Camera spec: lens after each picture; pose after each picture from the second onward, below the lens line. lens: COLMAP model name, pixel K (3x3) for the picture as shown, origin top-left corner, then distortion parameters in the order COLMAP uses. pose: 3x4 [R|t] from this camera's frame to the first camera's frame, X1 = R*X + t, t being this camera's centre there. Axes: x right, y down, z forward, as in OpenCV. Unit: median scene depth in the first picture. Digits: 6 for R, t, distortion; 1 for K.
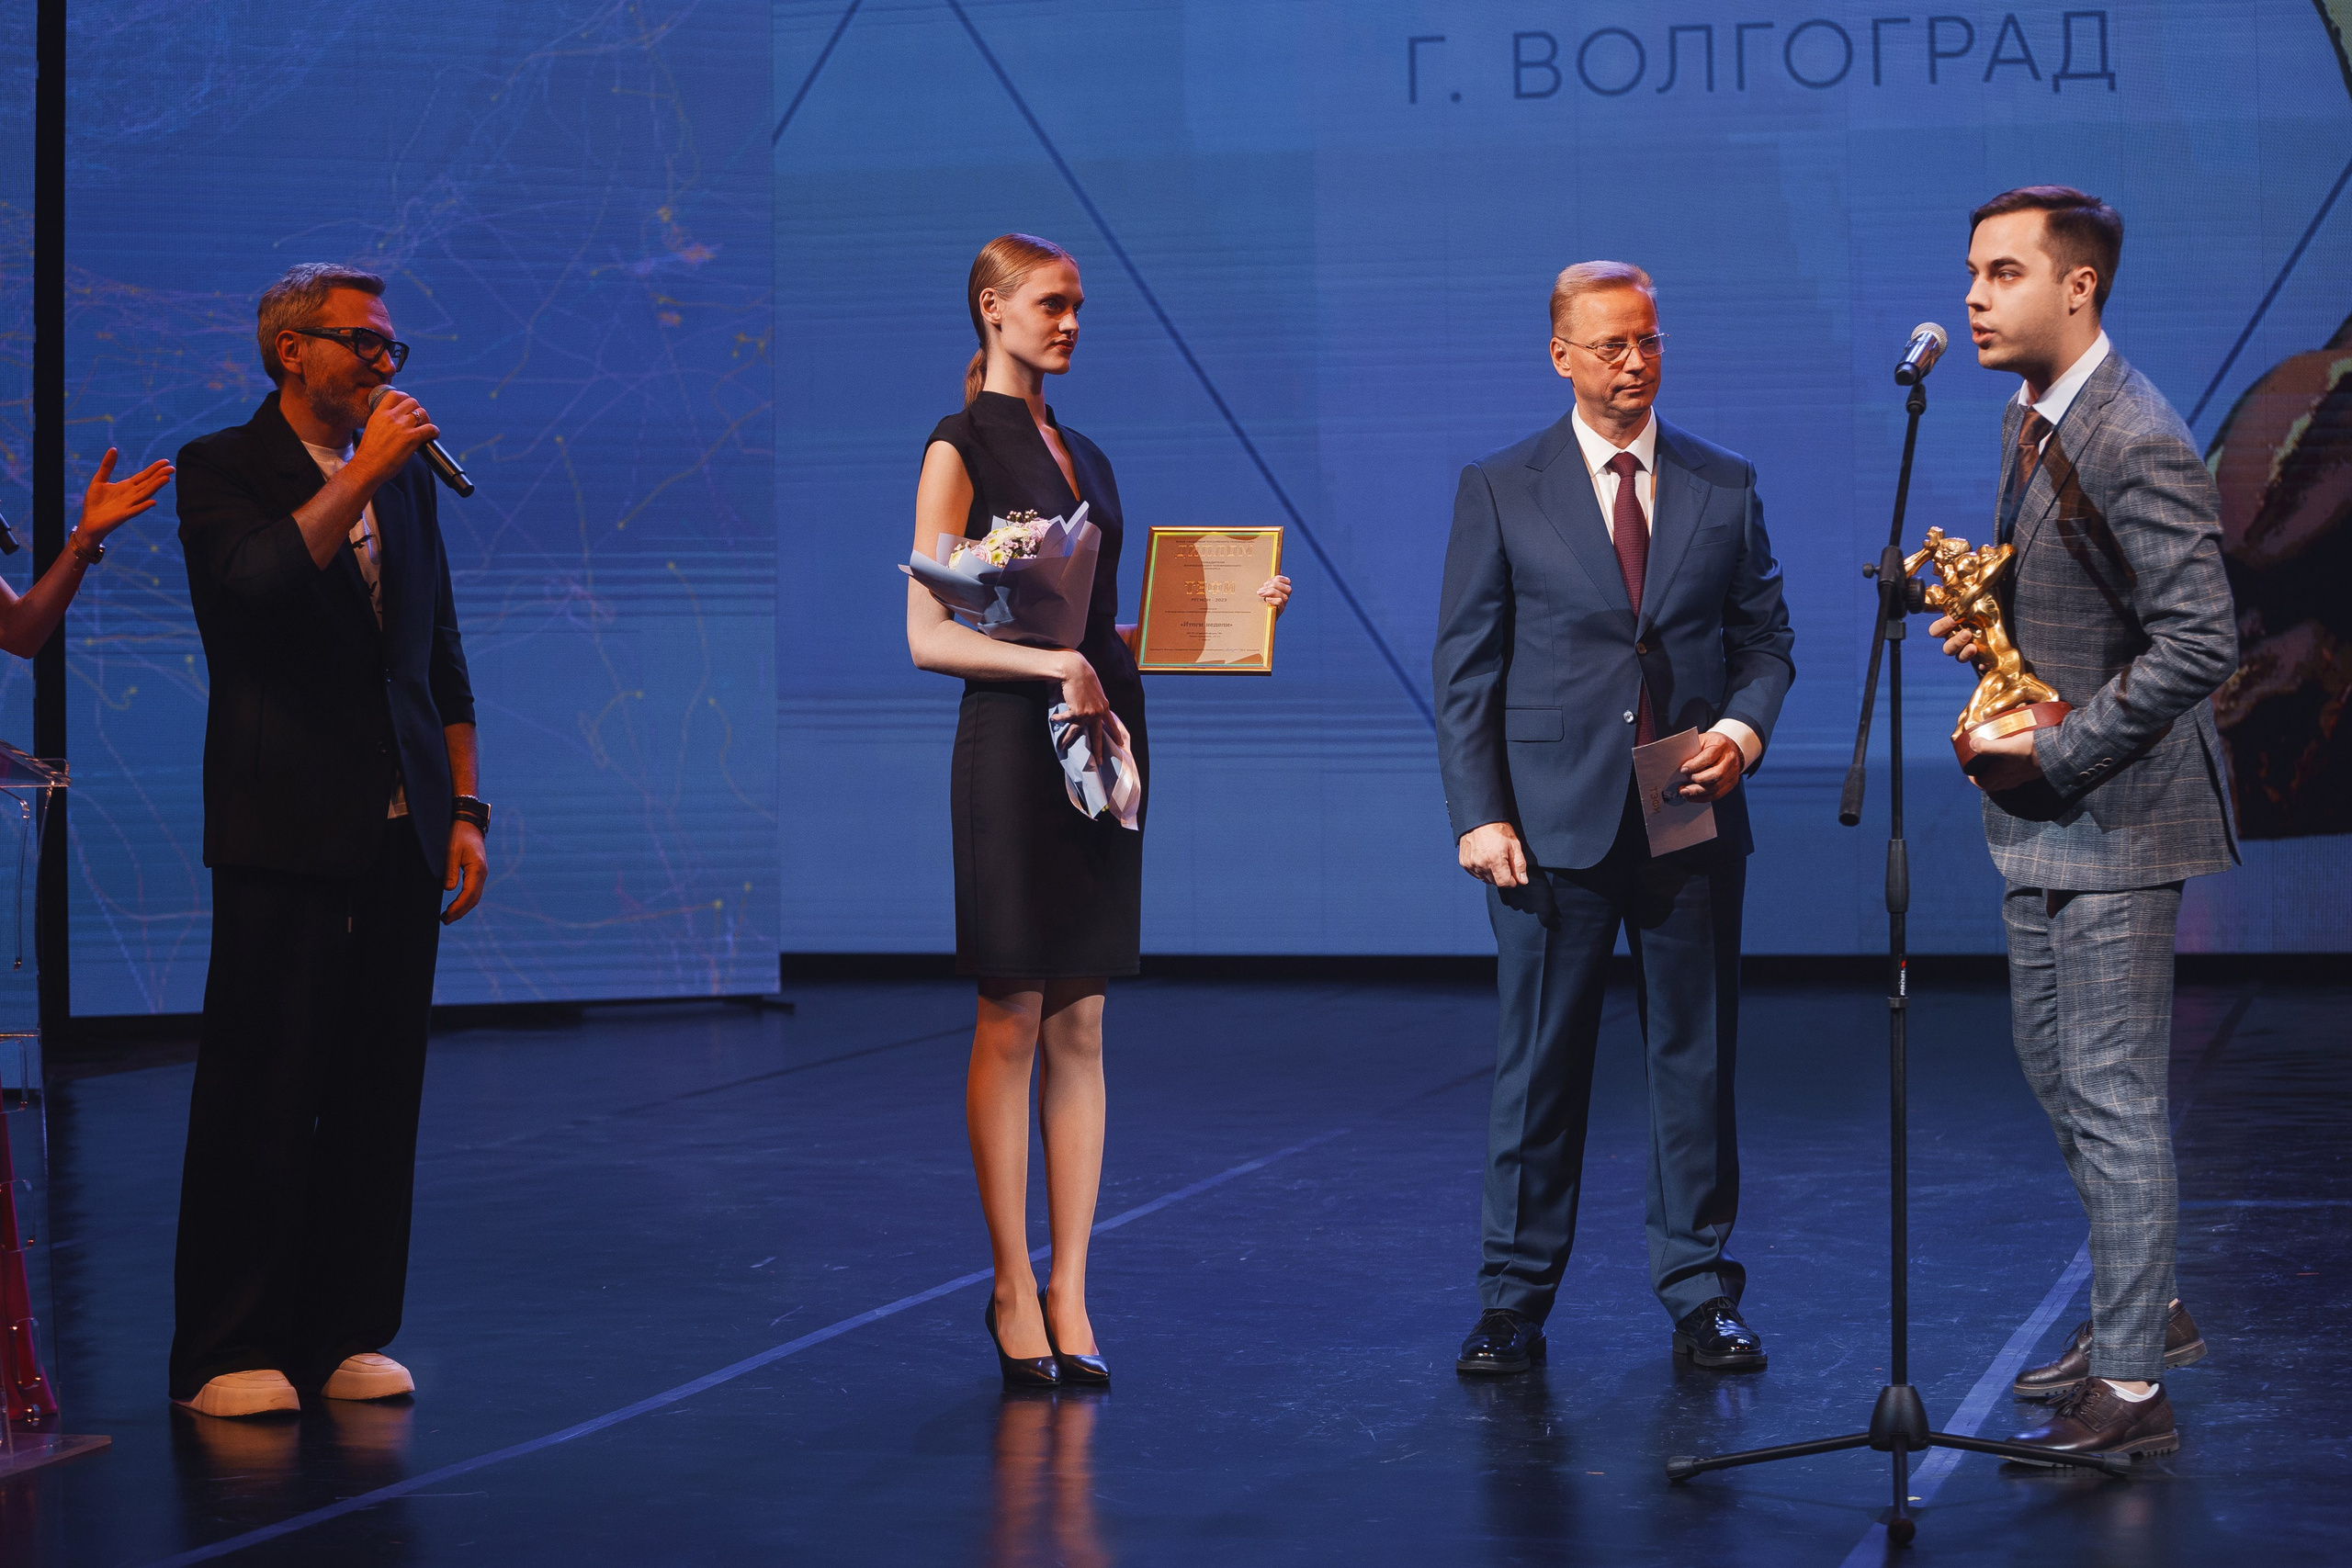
lens RADIAL K [[4718.3, 0, 1176.0], [0, 4718.3, 784.0], [0, 0, 1]] dist [-0.317979, 0.232058]
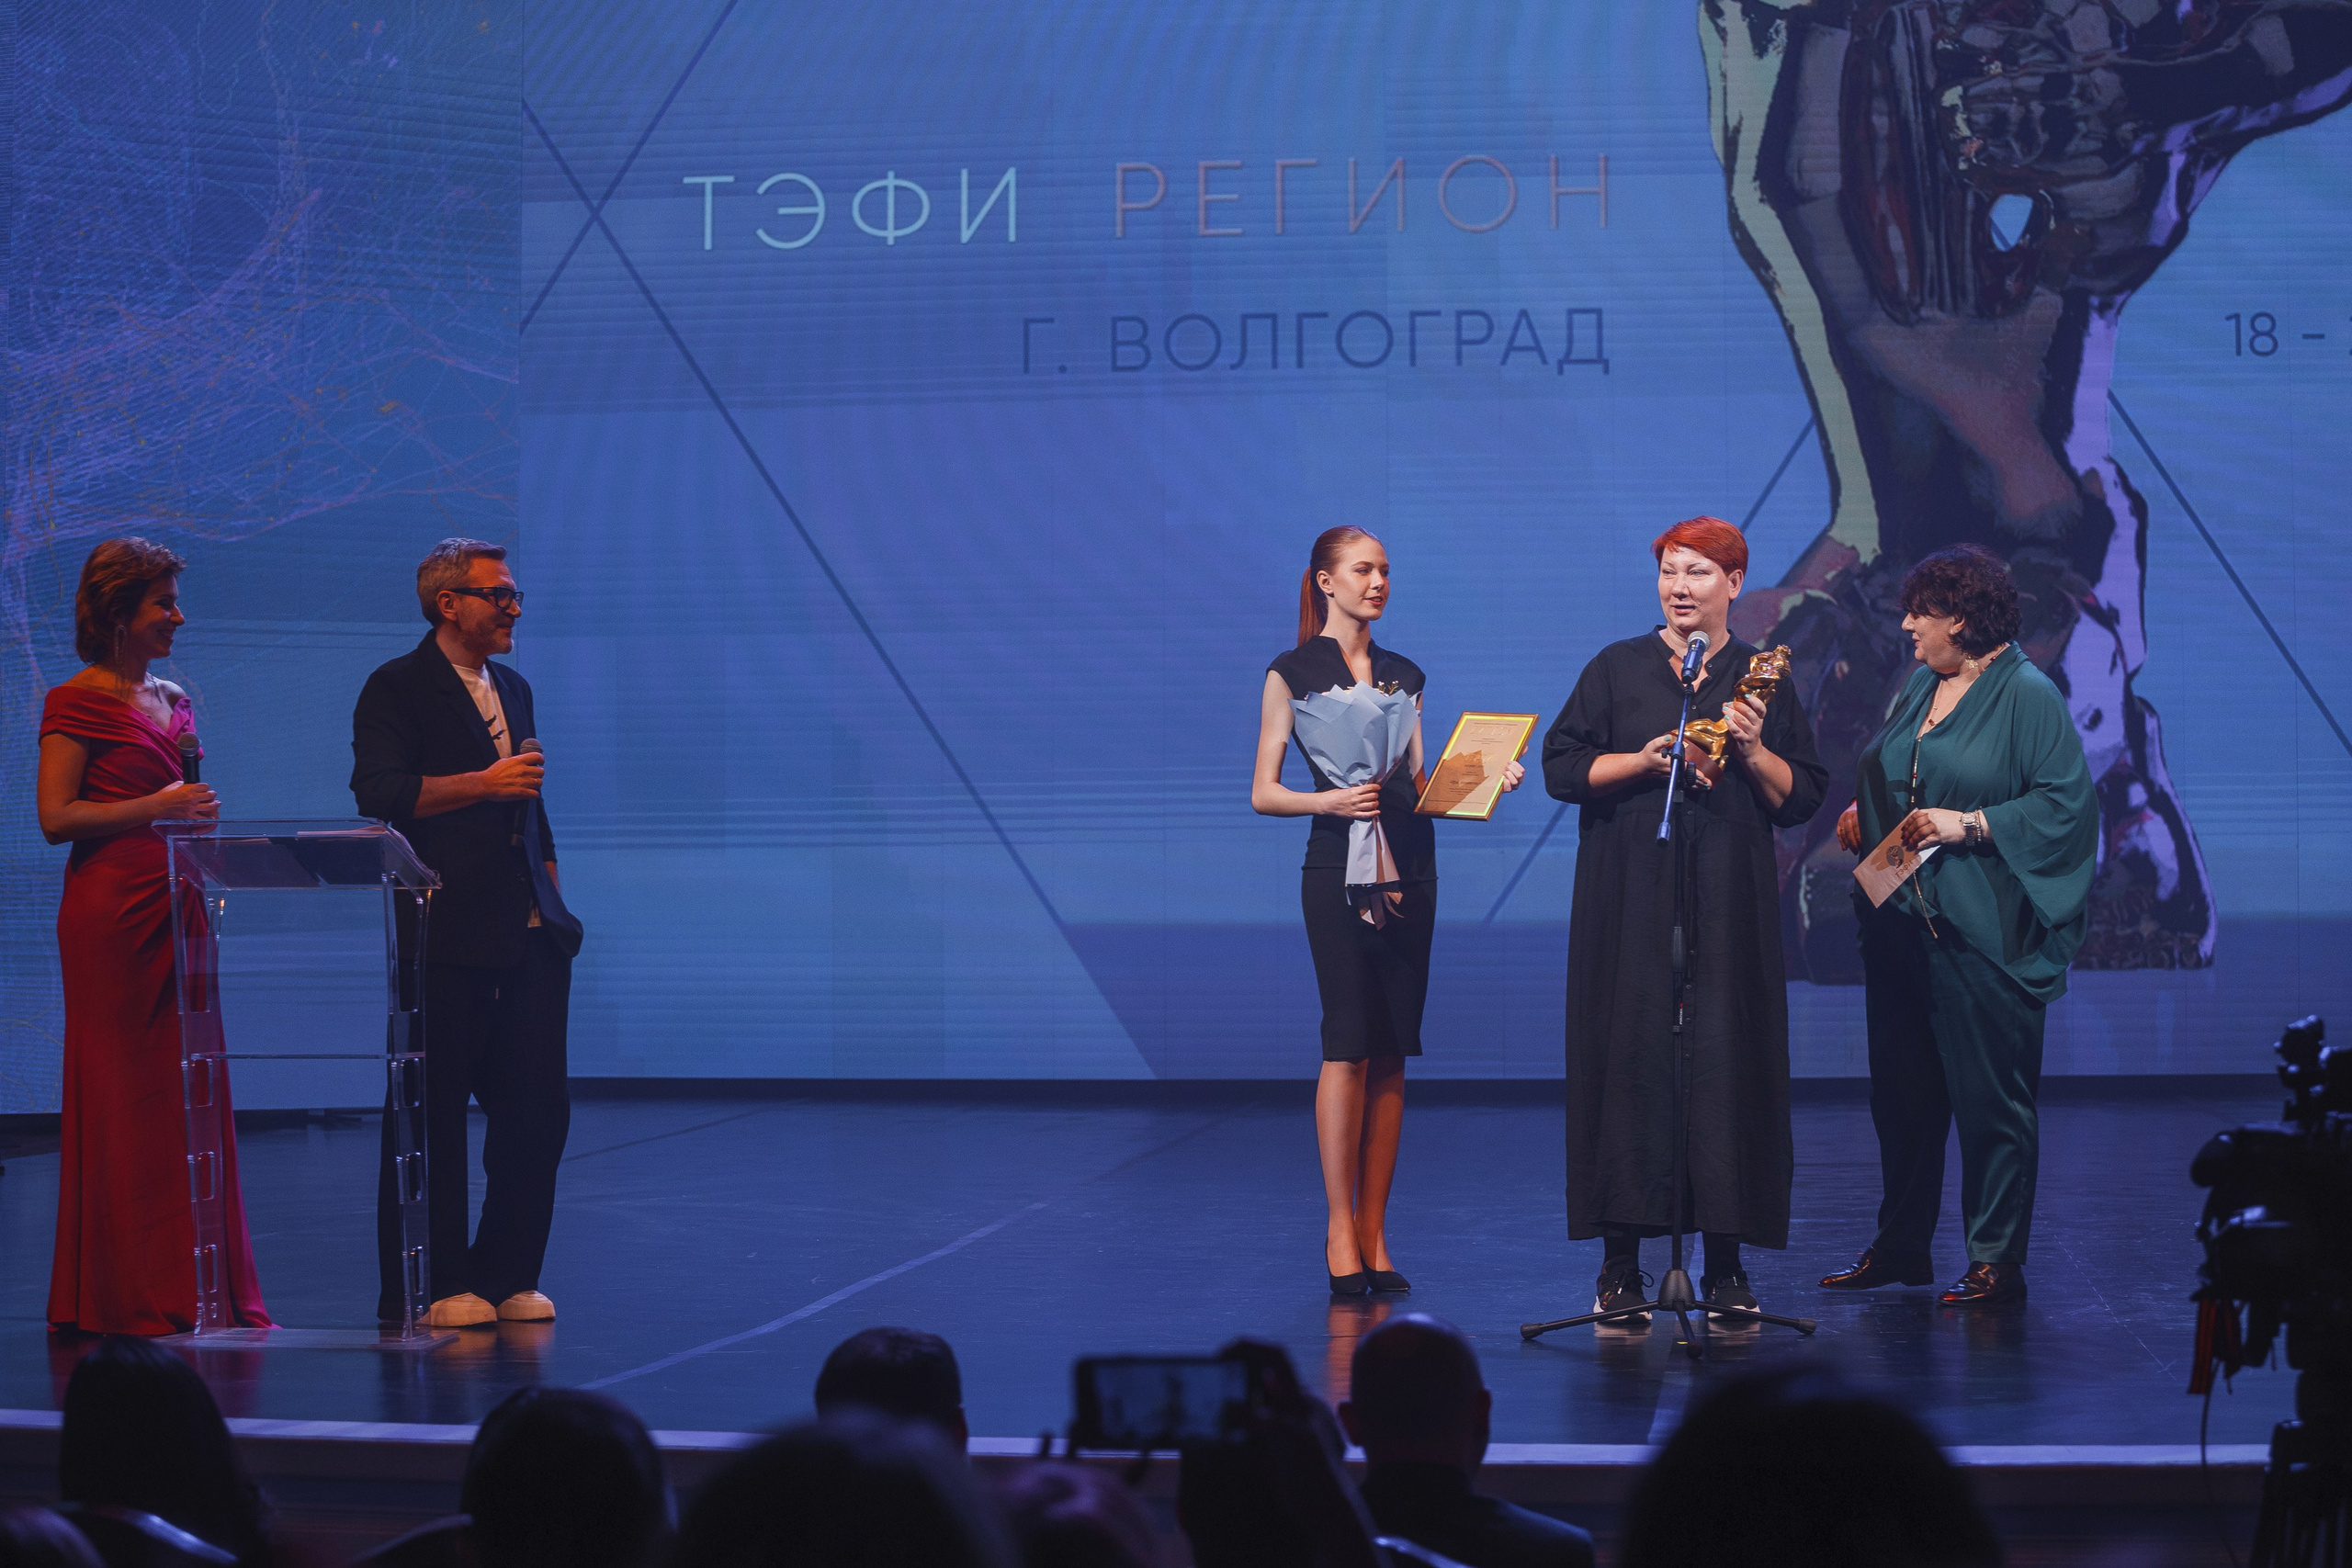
lens RADIAL K [[4812.5, 0, 1176.0], [0, 4812.5, 784.0], [0, 0, 1]] dist [-0.316594, 0.226392]
pose [[0.991374, 0.011656, 0.130544, -0.074132], [-0.006415, 0.999159, -0.040498, 0.010695], [-0.130907, 0.039311, 0.990615, -0.234940]]
